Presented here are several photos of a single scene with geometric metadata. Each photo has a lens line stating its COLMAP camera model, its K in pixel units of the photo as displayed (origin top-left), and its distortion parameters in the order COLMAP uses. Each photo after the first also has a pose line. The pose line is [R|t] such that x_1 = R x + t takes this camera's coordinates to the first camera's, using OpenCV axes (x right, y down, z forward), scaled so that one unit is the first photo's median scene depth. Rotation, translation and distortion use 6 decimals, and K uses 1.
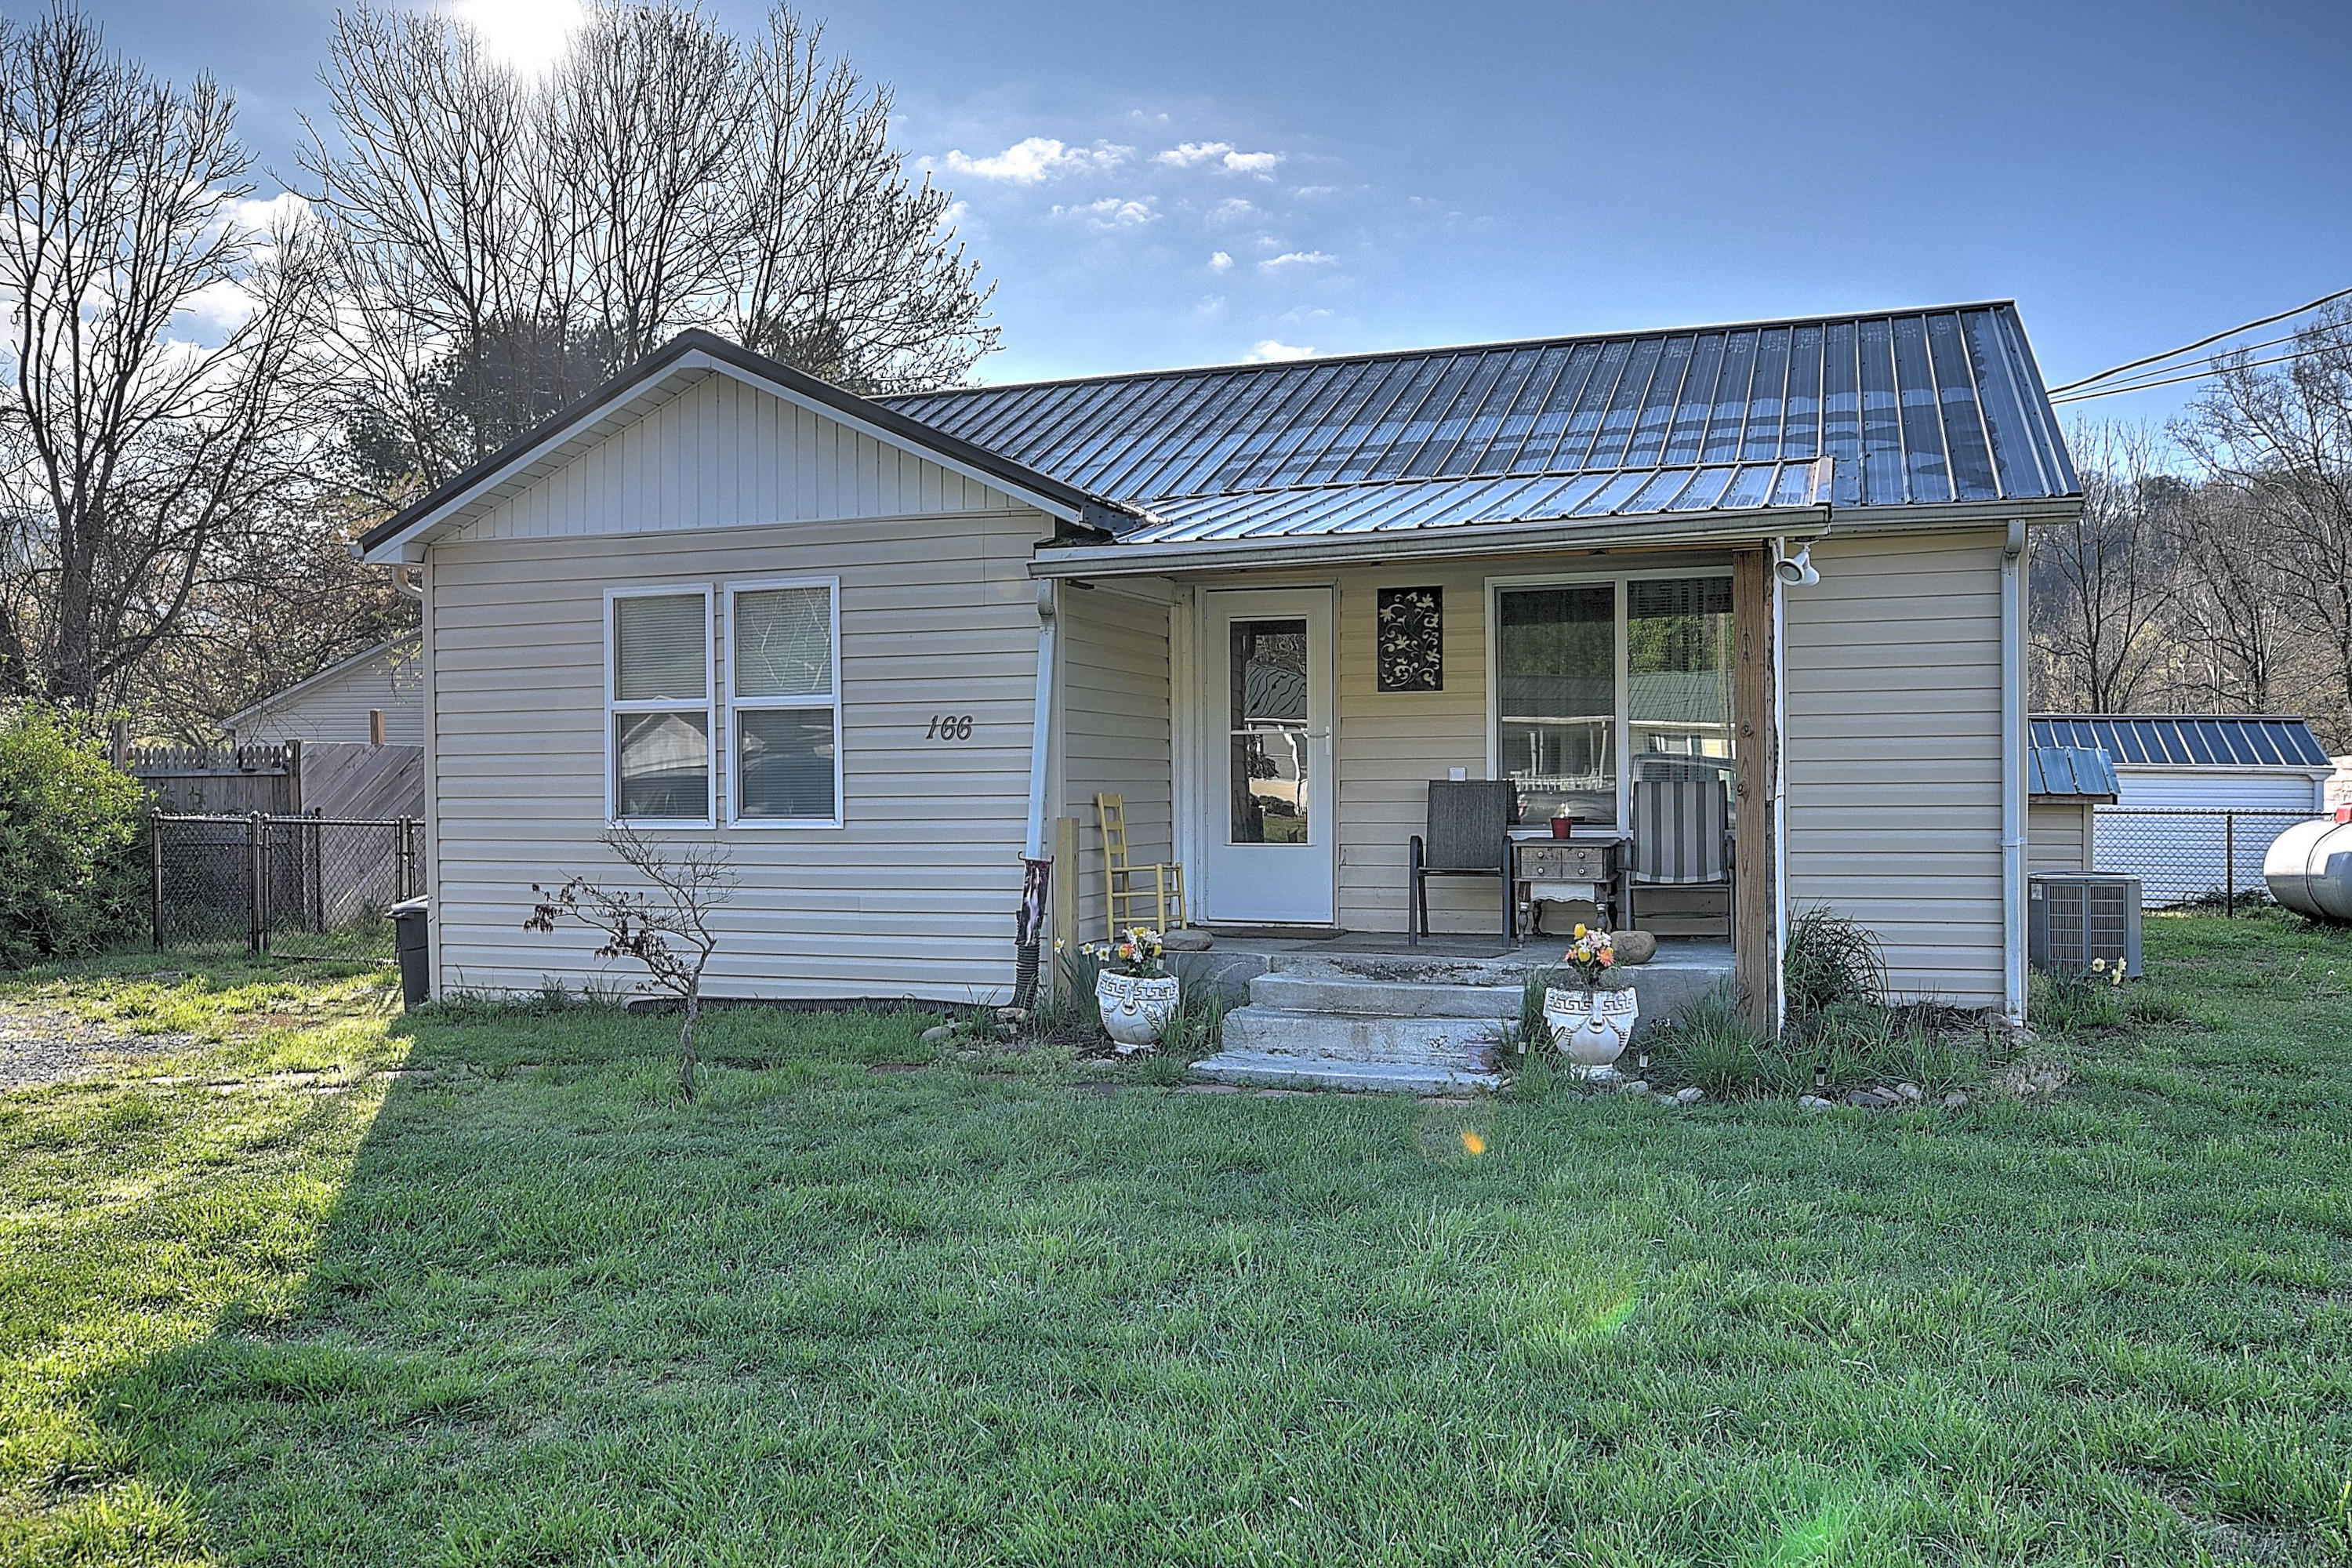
lens RADIAL K [[1873.5, 0, 1178.5], [0, 1873.5, 783.3], [0, 0, 1]] dist [0.009993, 0.008589]
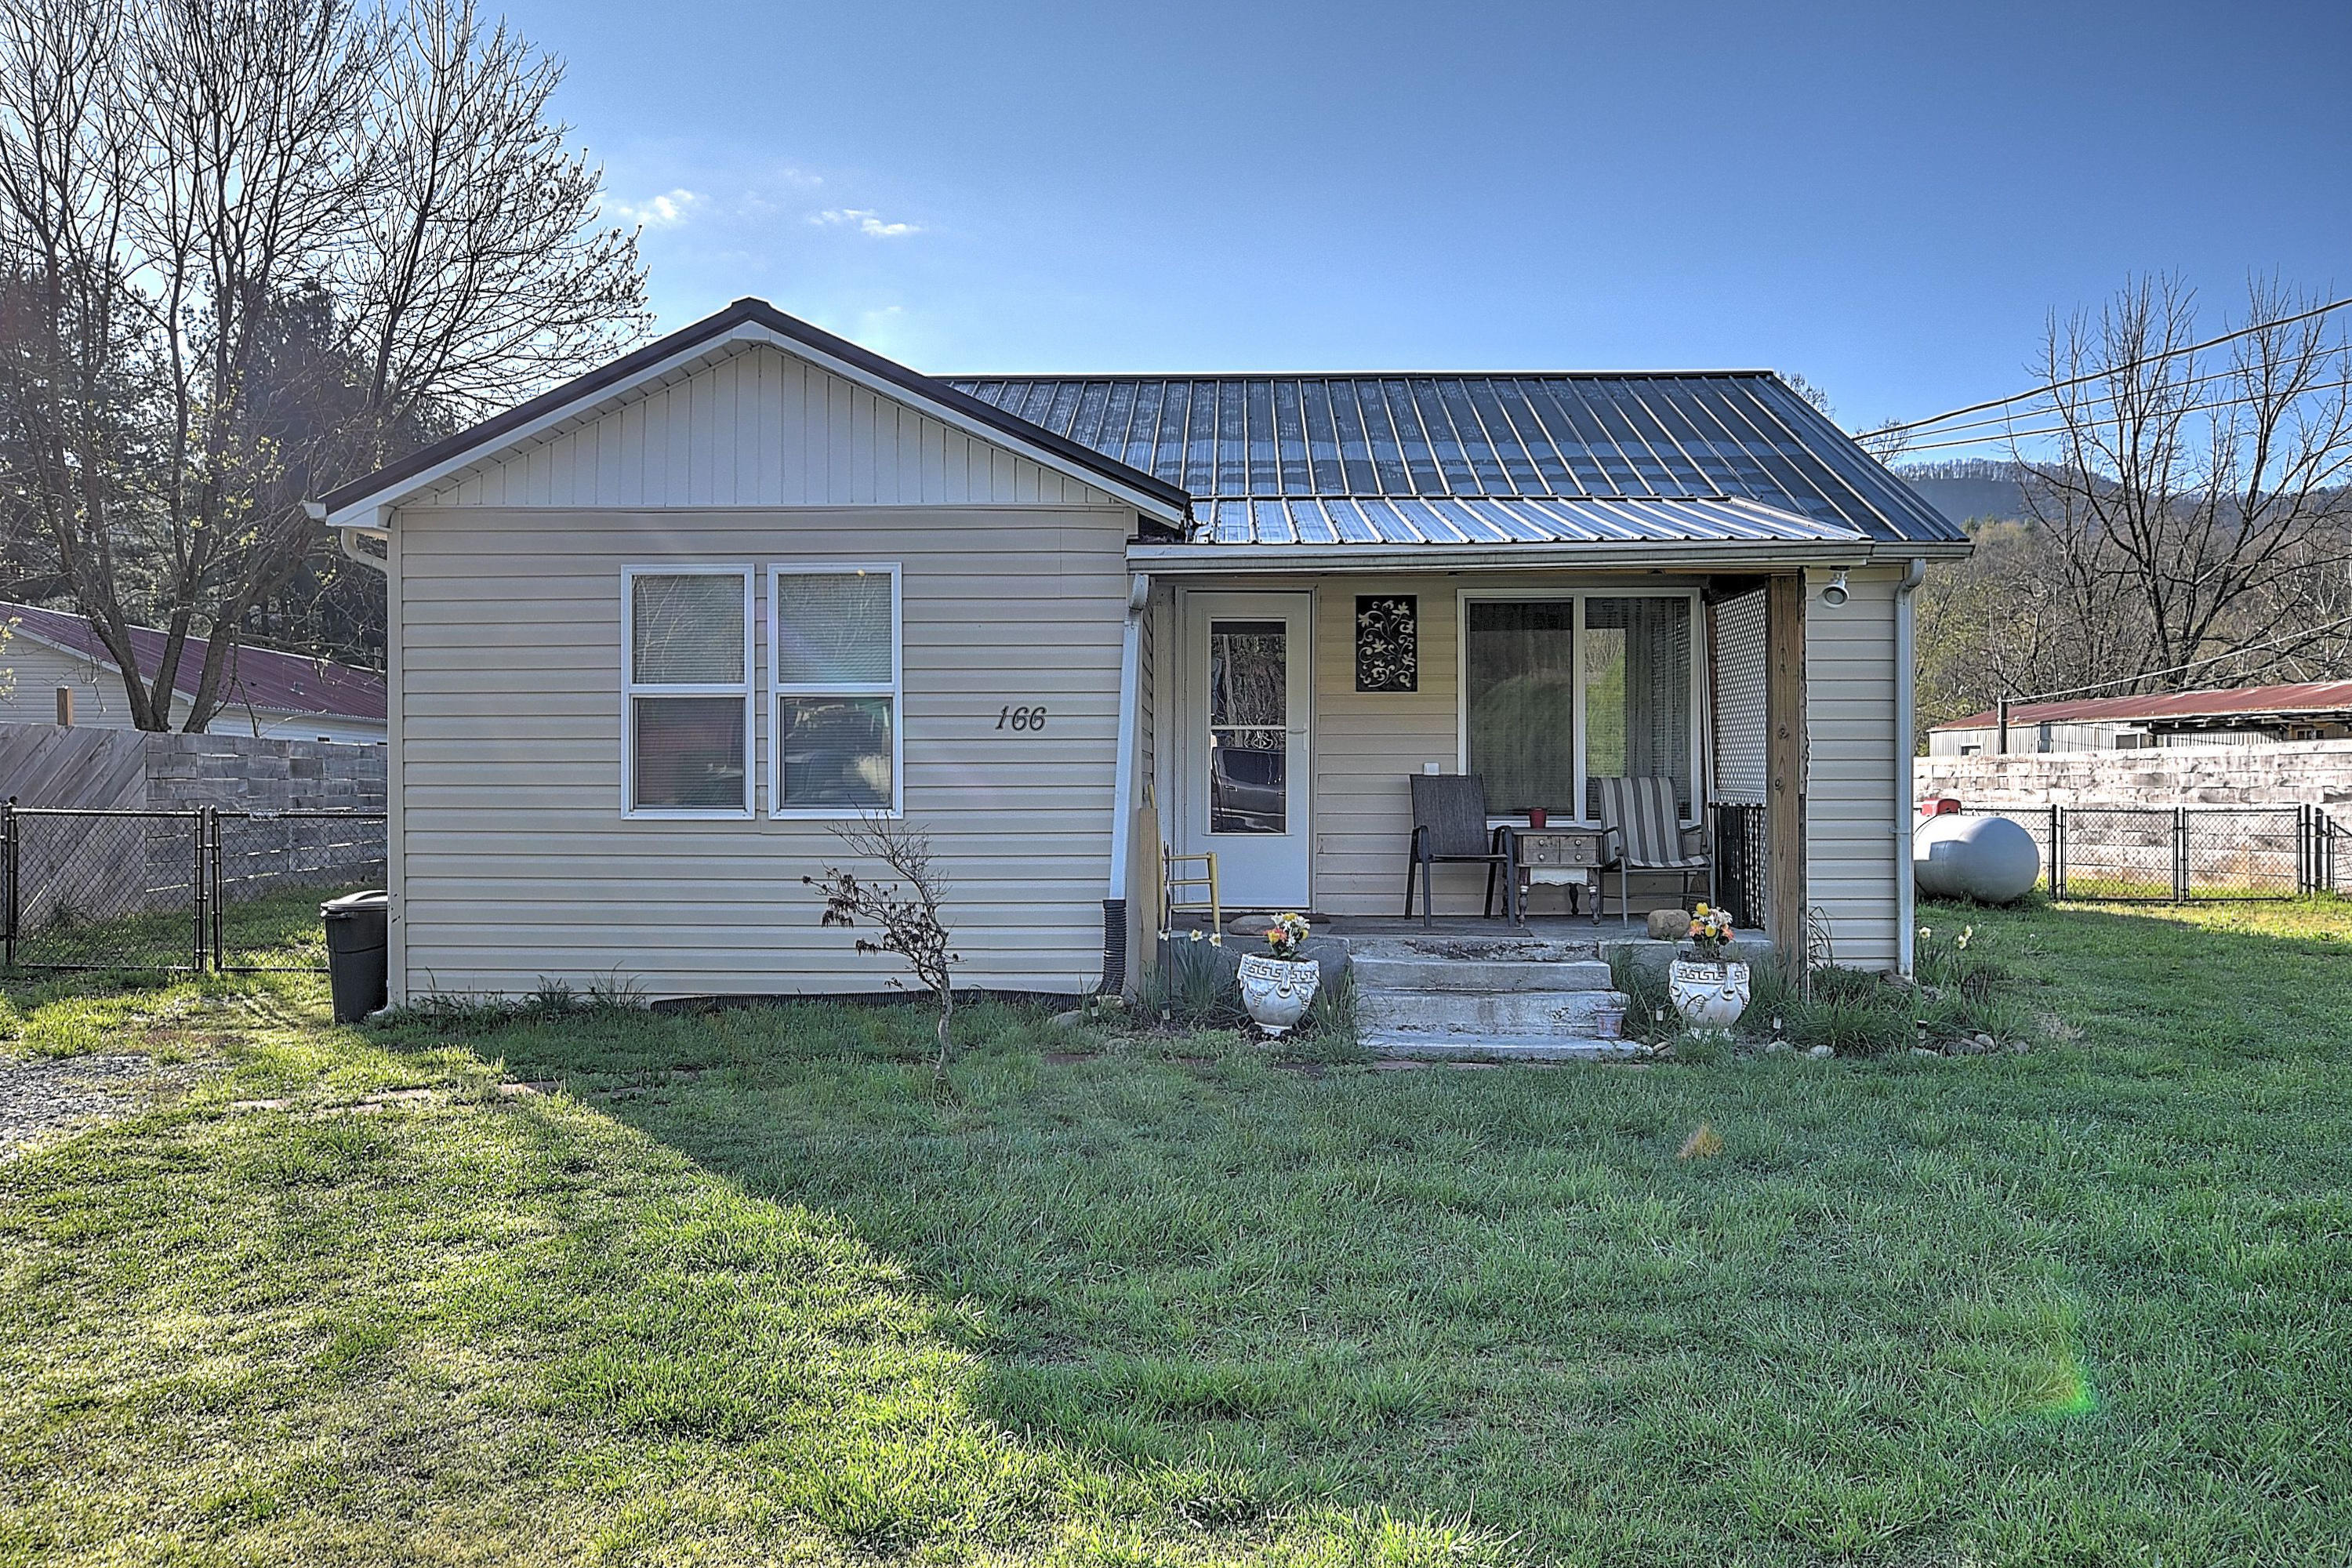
lens RADIAL K [[1777.0, 0, 1178.3], [0, 1777.0, 777.4], [0, 0, 1]] dist [-0.000588, 0.014655]
pose [[0.953476, 0.006659, 0.301396, -0.316017], [-0.006439, 0.999978, -0.001724, 0.002897], [-0.301401, -0.000297, 0.953497, 0.064135]]
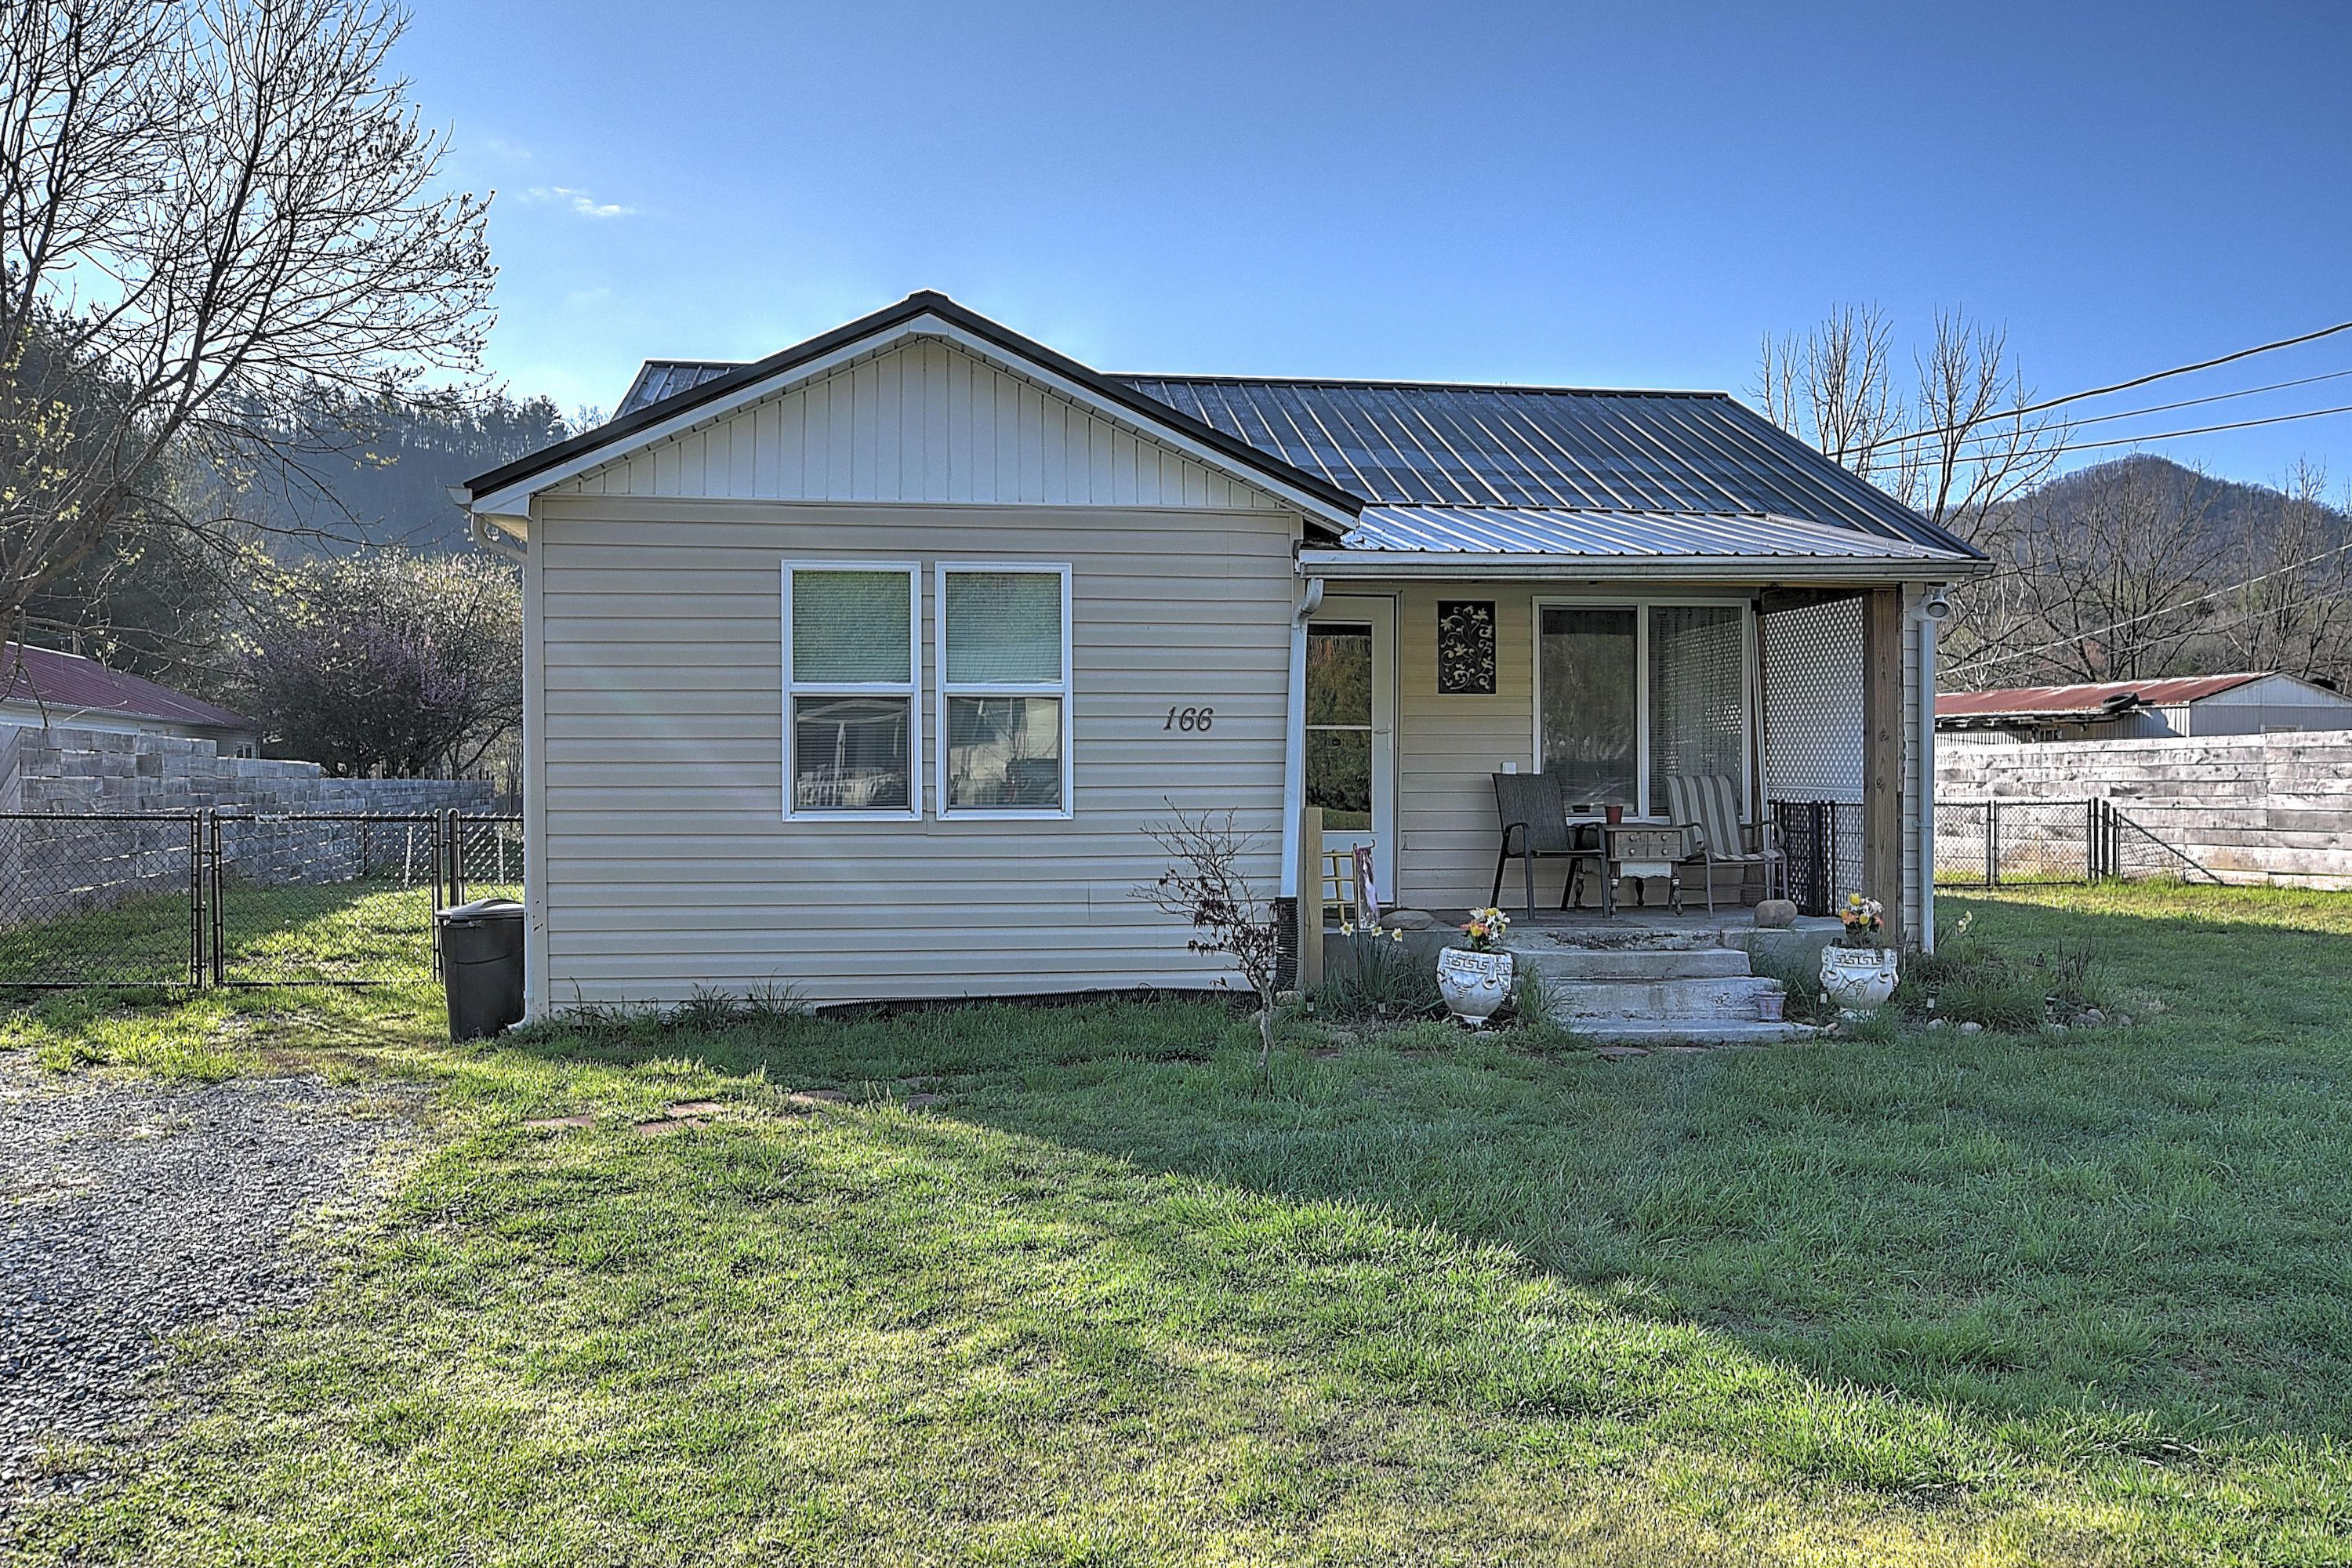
lens RADIAL K [[1777.0, 0, 1178.9], [0, 1777.0, 794.5], [0, 0, 1]] dist [-0.000588, 0.014655]
pose [[0.890045, -0.000025, 0.455873, -0.543645], [-0.005032, 0.999939, 0.009879, 0.001515], [-0.455845, -0.011086, 0.889990, 0.139998]]
